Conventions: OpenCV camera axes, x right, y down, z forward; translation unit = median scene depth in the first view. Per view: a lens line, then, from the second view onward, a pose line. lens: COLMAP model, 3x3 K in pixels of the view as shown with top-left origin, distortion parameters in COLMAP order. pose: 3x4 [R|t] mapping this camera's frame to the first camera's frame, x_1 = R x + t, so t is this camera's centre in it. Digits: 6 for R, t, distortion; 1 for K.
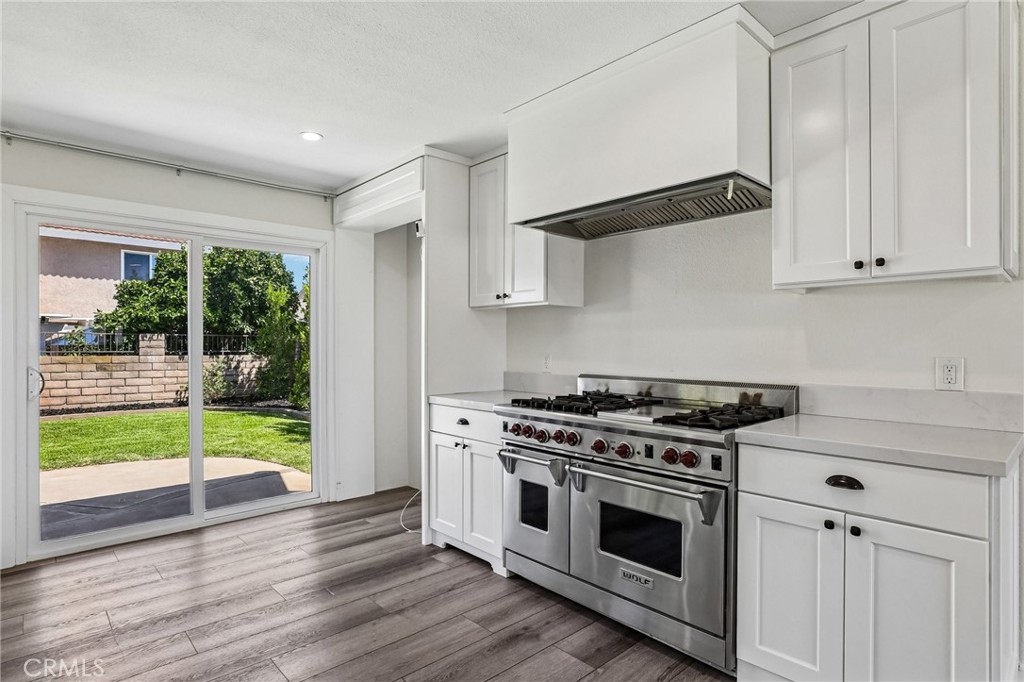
lens RADIAL K [[542.6, 0, 510.4], [0, 542.6, 346.3], [0, 0, 1]] dist [-0.000974, 0.000026]
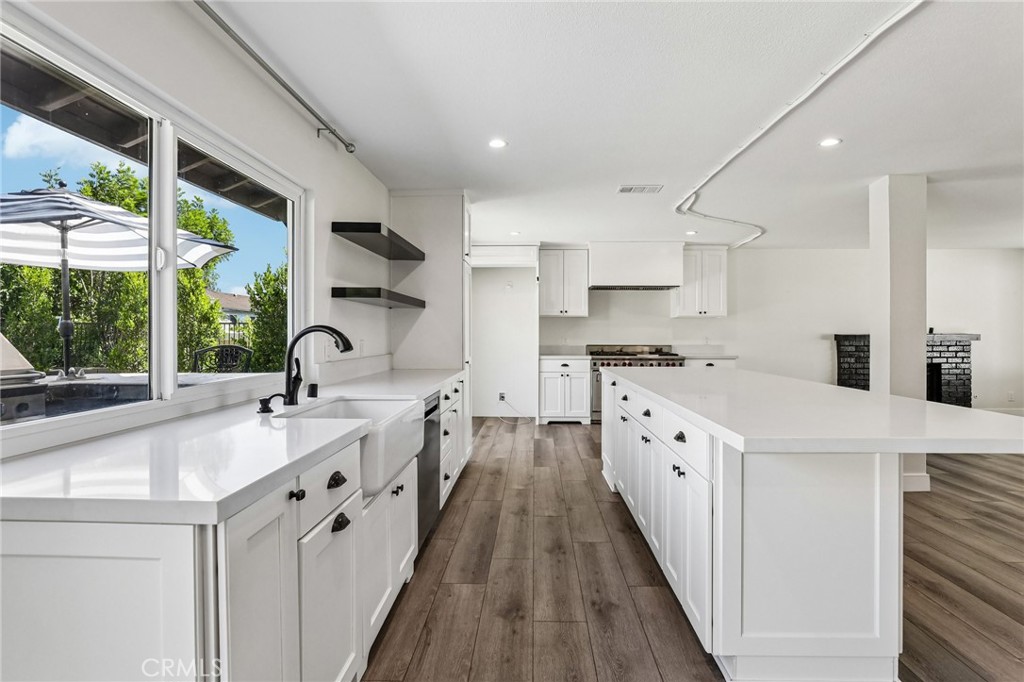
lens RADIAL K [[528.0, 0, 514.0], [0, 528.0, 337.9], [0, 0, 1]] dist [-0.000183, -0.000003]
pose [[0.698065, -0.002795, 0.716029, -2.011712], [0.000501, 0.999994, 0.003414, 0.013363], [-0.716034, -0.002025, 0.698062, -0.471461]]
